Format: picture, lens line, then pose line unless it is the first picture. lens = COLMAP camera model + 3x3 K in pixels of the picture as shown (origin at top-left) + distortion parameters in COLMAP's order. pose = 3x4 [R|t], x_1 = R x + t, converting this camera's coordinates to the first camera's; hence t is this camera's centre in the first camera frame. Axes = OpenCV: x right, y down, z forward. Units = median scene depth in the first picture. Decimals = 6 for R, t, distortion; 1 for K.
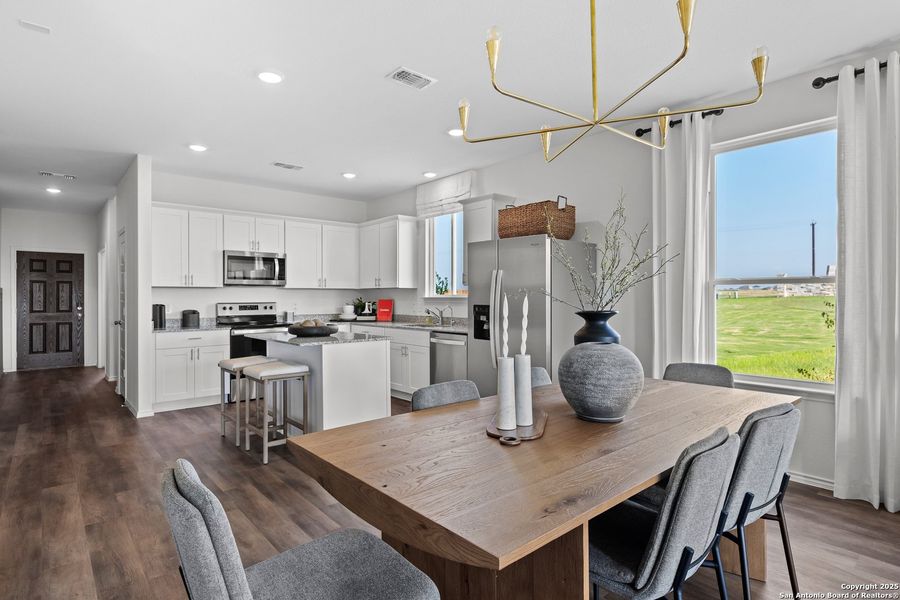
lens RADIAL K [[467.6, 0, 448.4], [0, 467.6, 297.9], [0, 0, 1]] dist [0.001012, 0.001416]
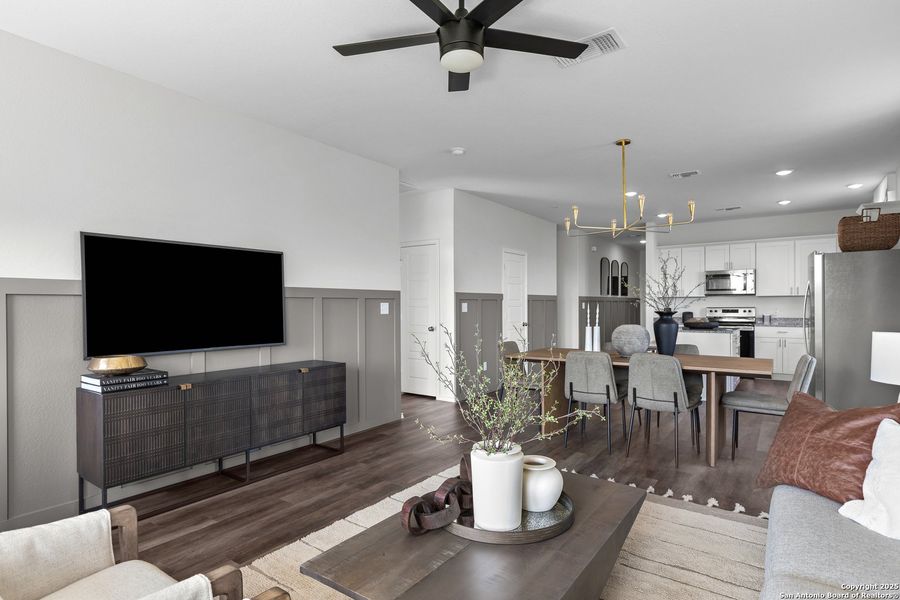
lens RADIAL K [[467.6, 0, 449.6], [0, 467.6, 303.7], [0, 0, 1]] dist [0.001012, 0.001416]
pose [[0.237048, -0.004267, -0.971489, 0.722544], [0.004148, 0.999986, -0.003380, 0.000989], [0.971489, -0.003229, 0.237062, -0.122670]]
